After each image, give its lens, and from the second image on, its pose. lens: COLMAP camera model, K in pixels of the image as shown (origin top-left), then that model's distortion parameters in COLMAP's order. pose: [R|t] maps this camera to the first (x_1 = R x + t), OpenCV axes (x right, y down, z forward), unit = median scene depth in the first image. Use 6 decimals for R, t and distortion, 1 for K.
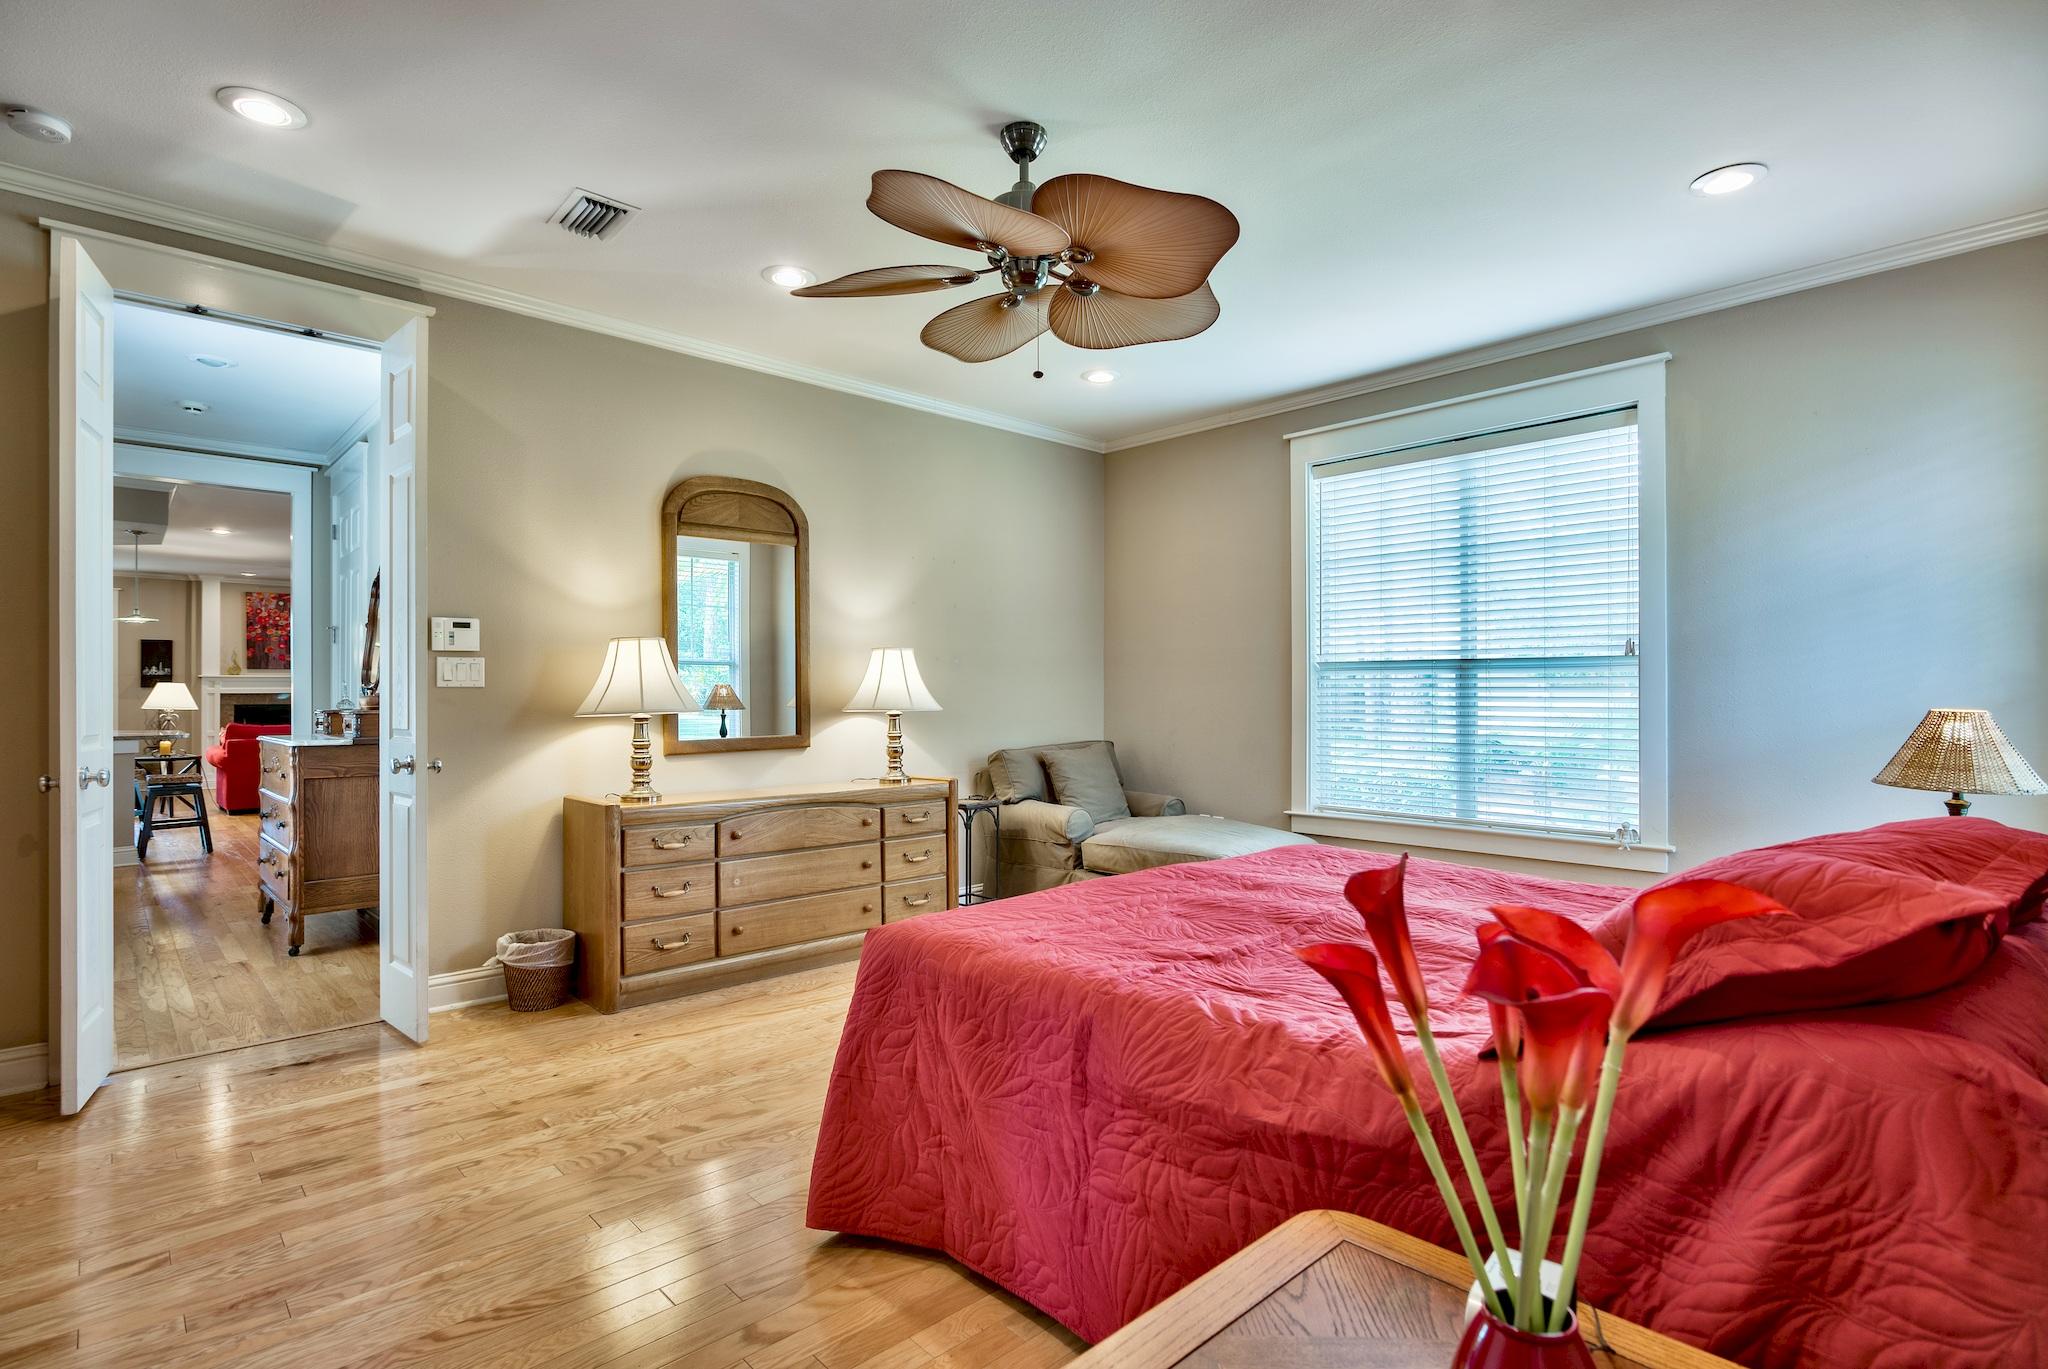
lens RADIAL K [[1008.6, 0, 1034.6], [0, 1008.6, 690.1], [0, 0, 1]] dist [0.000062, -0.000030]
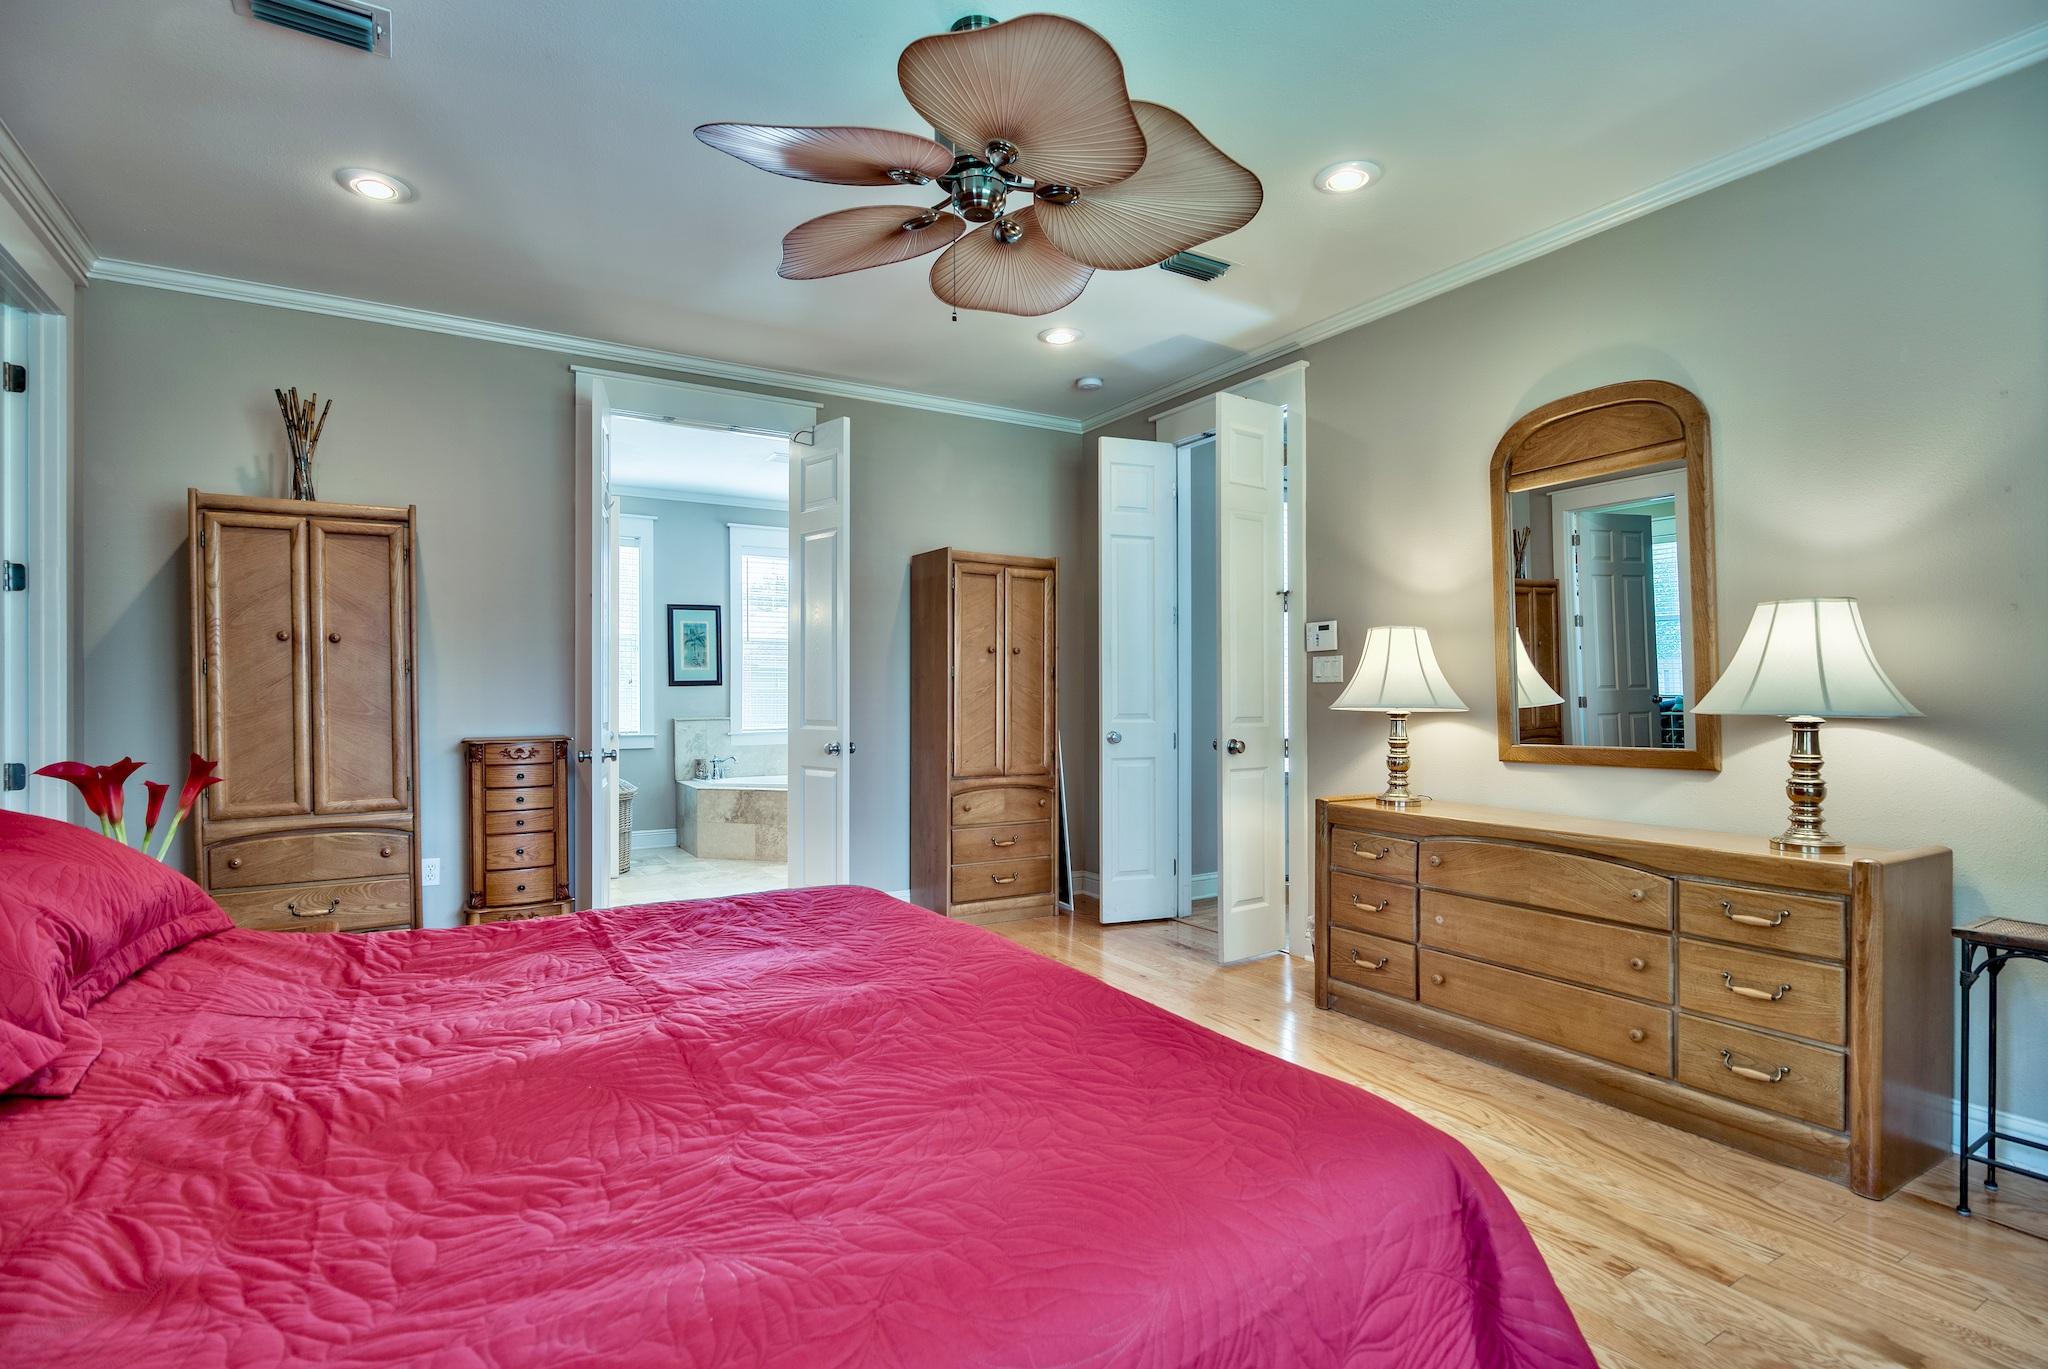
lens RADIAL K [[1008.6, 0, 1034.6], [0, 1008.6, 690.1], [0, 0, 1]] dist [0.000062, -0.000030]
pose [[-0.213989, -0.002057, -0.976834, 0.571302], [0.006401, 0.999973, -0.003508, 0.007114], [0.976815, -0.007003, -0.213970, 0.871504]]
